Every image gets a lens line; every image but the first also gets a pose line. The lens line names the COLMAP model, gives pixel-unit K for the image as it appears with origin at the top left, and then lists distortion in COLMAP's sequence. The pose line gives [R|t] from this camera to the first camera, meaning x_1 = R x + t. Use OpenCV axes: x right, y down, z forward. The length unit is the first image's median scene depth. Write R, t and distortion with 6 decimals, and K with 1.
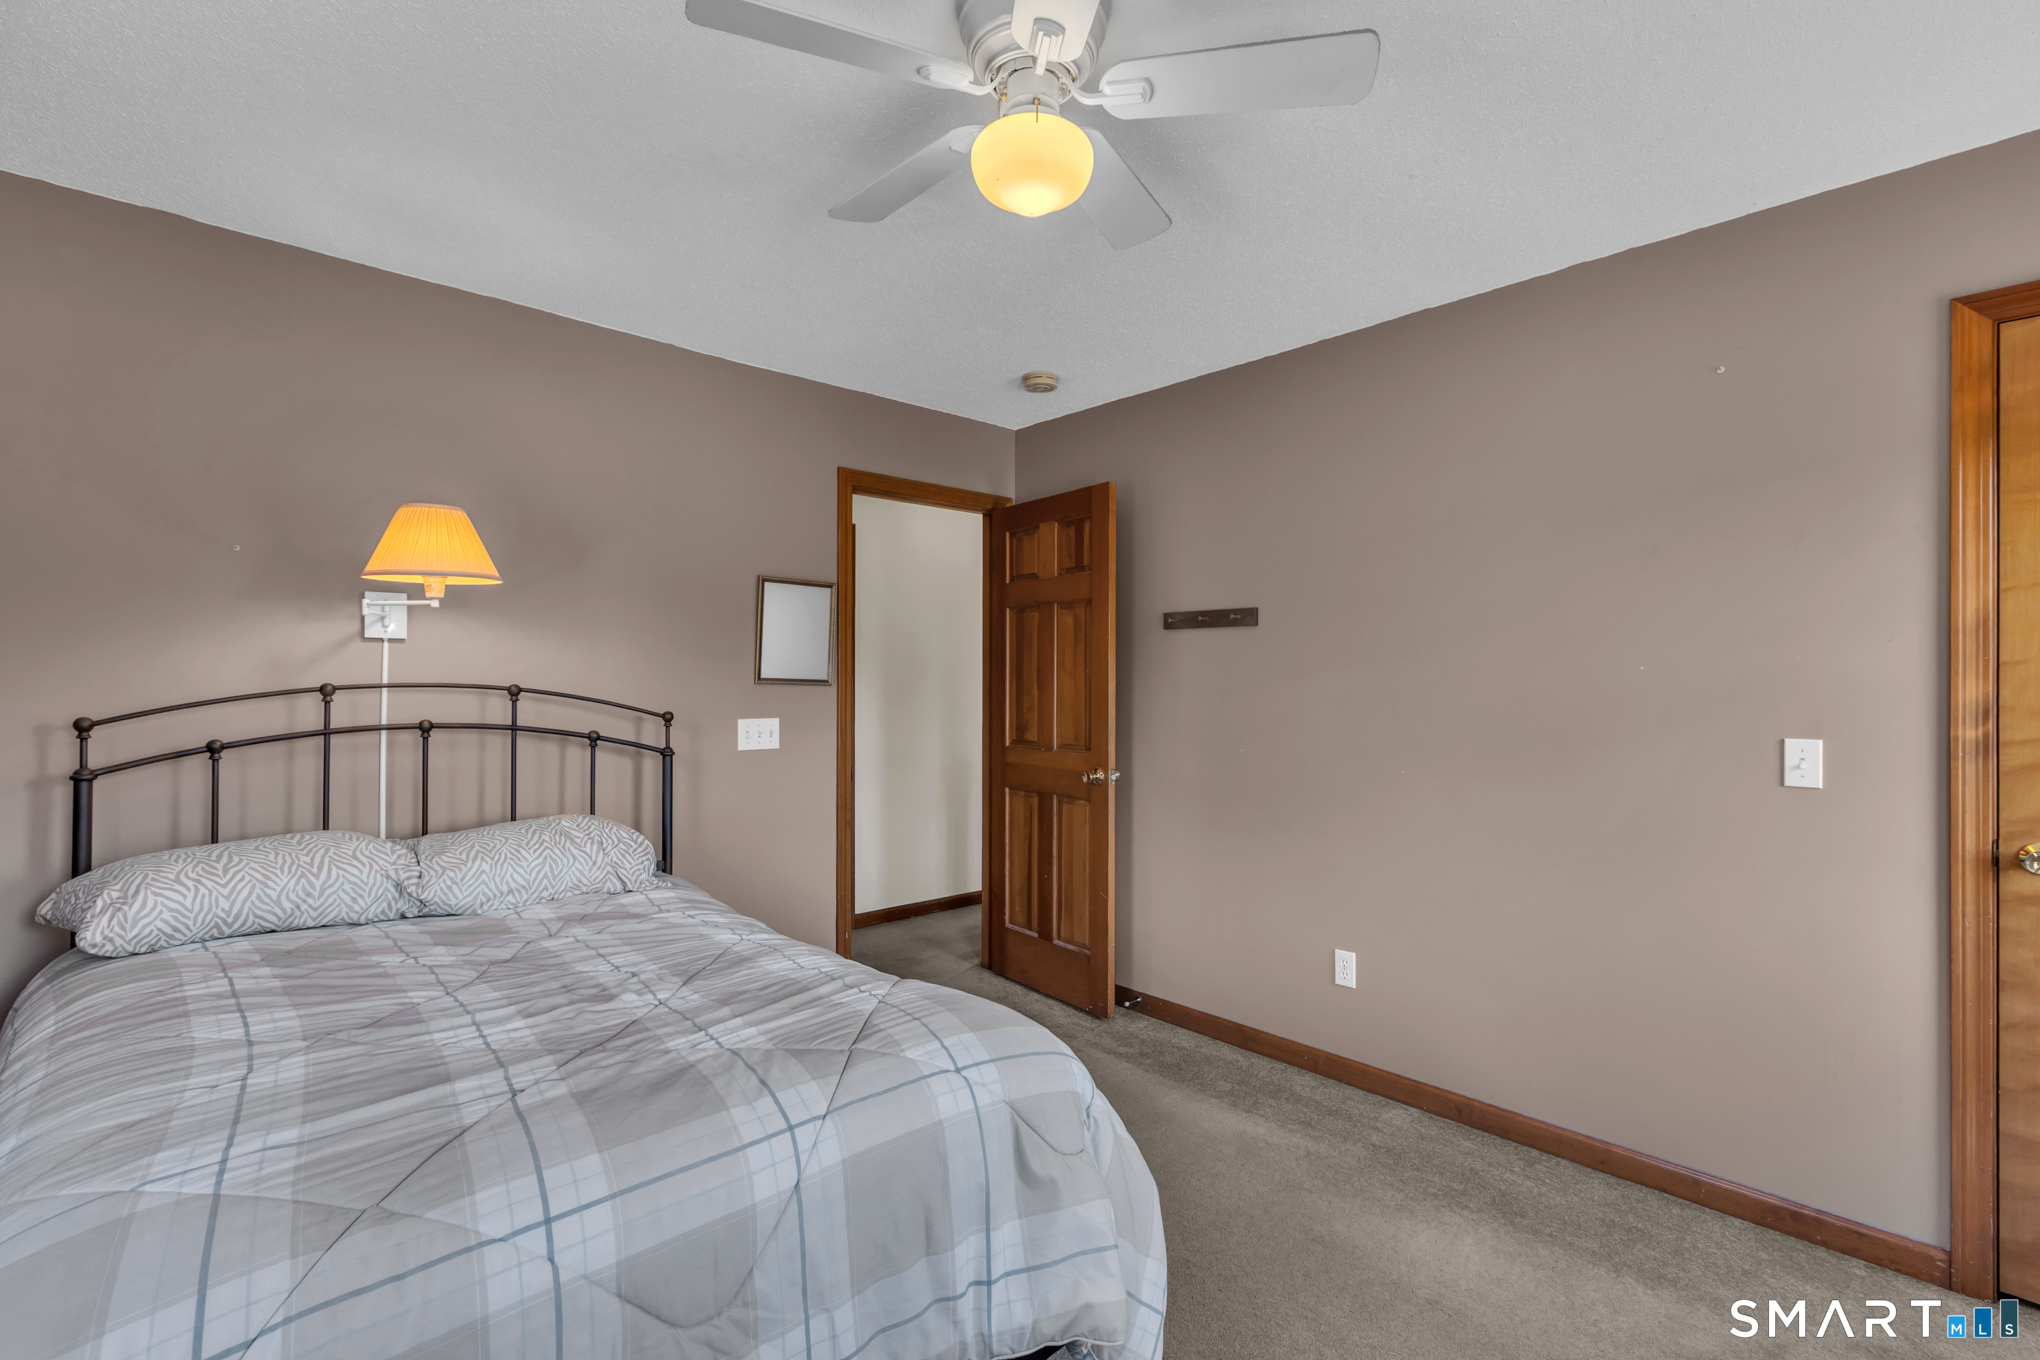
lens RADIAL K [[923.5, 0, 1016.1], [0, 923.5, 681.4], [0, 0, 1]] dist [0.001705, -0.000151]
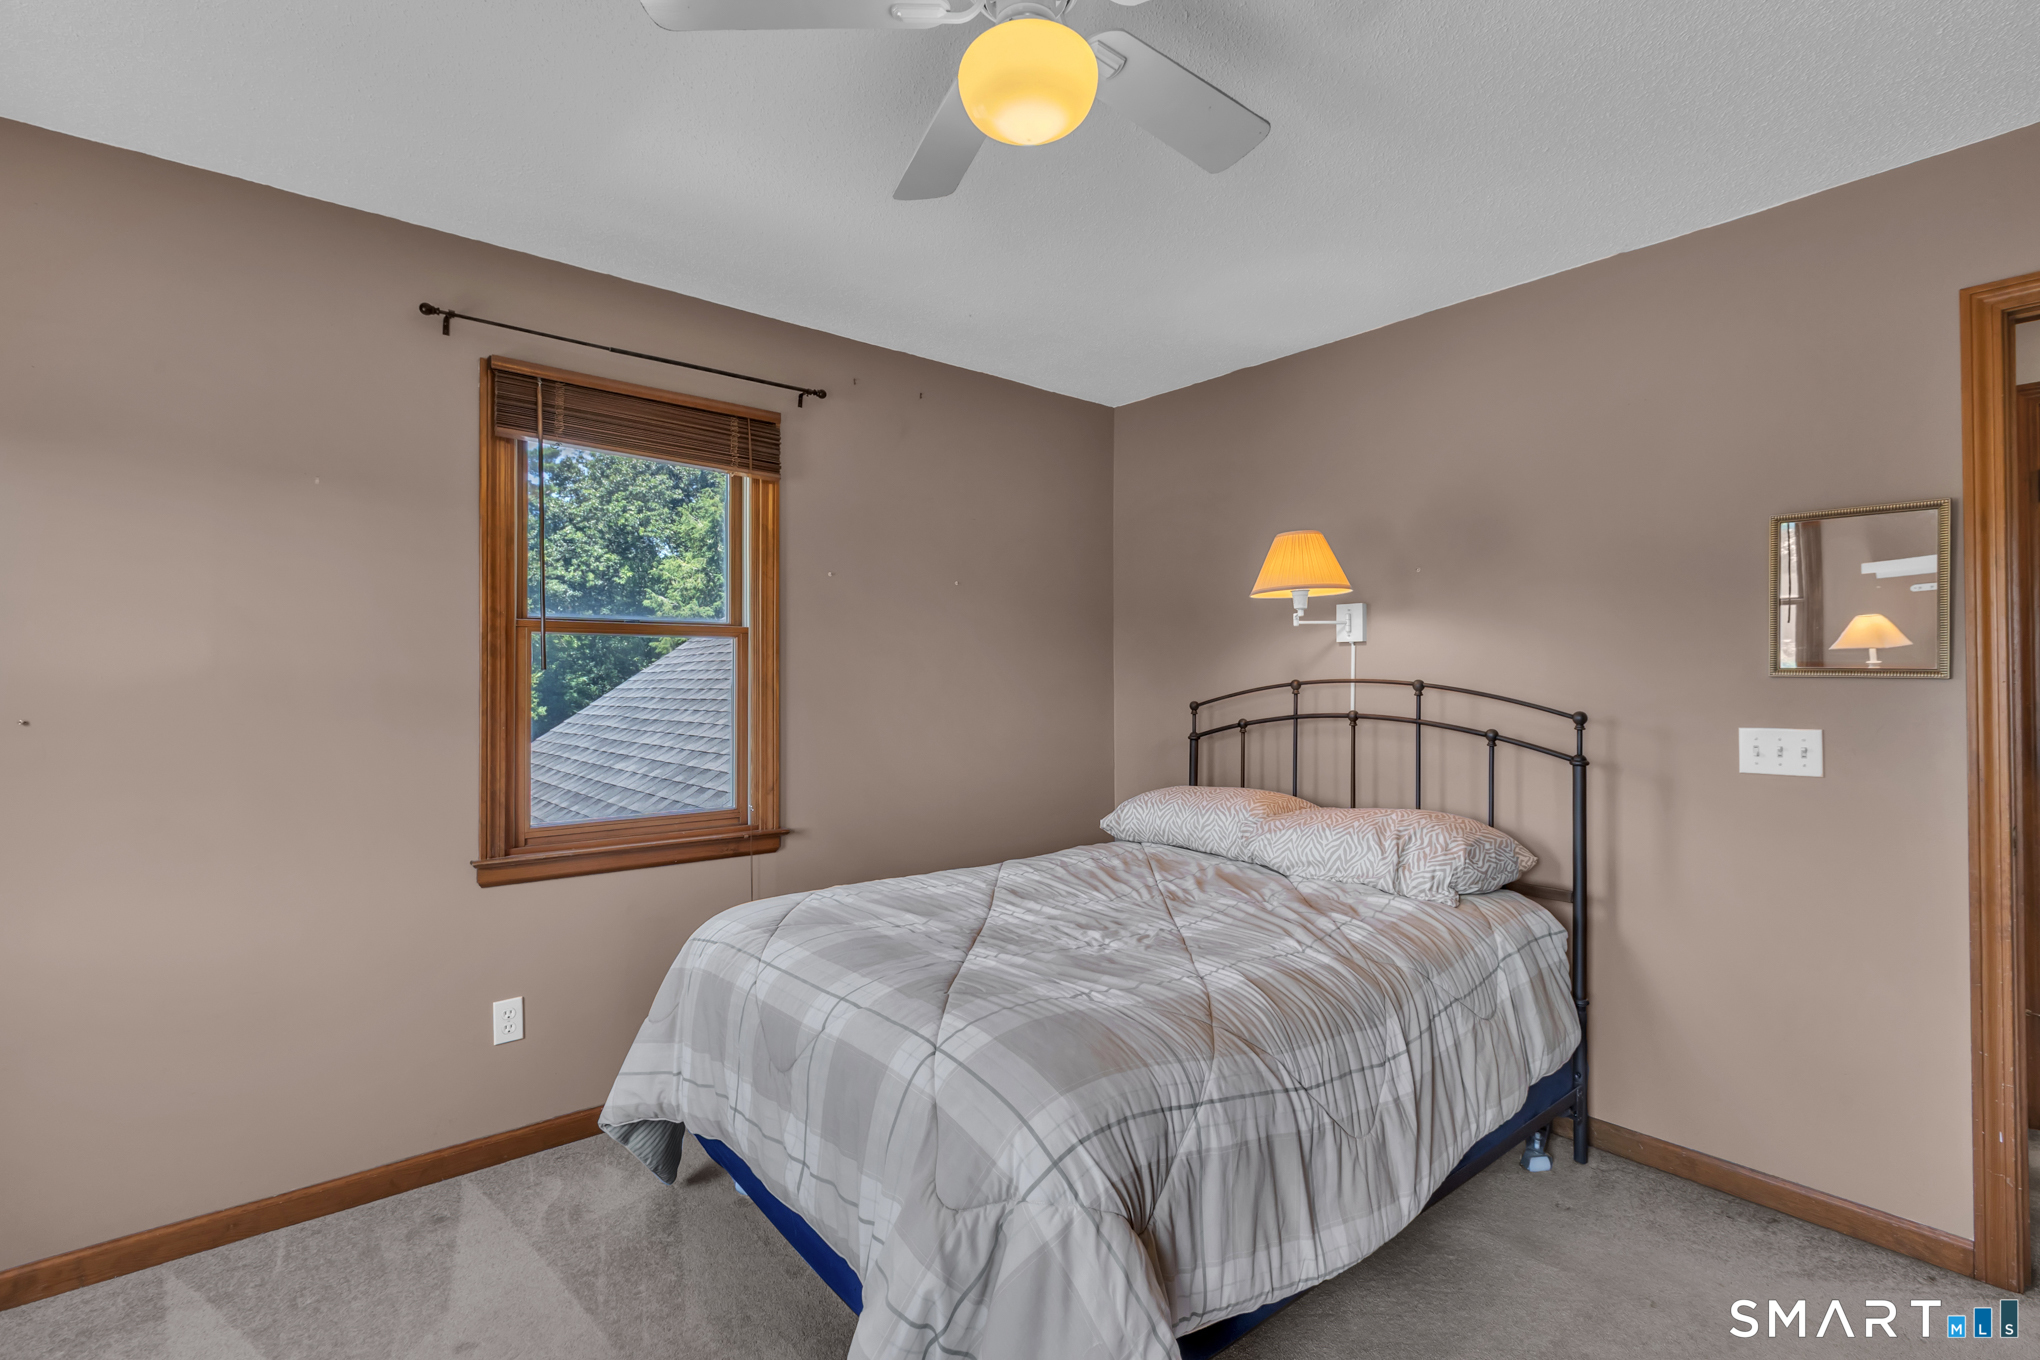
lens RADIAL K [[923.5, 0, 1015.0], [0, 923.5, 680.5], [0, 0, 1]] dist [0.001705, -0.000151]
pose [[-0.036262, -0.001916, -0.999340, 0.573316], [0.009489, 0.999952, -0.002262, 0.002581], [0.999297, -0.009565, -0.036242, 0.655494]]
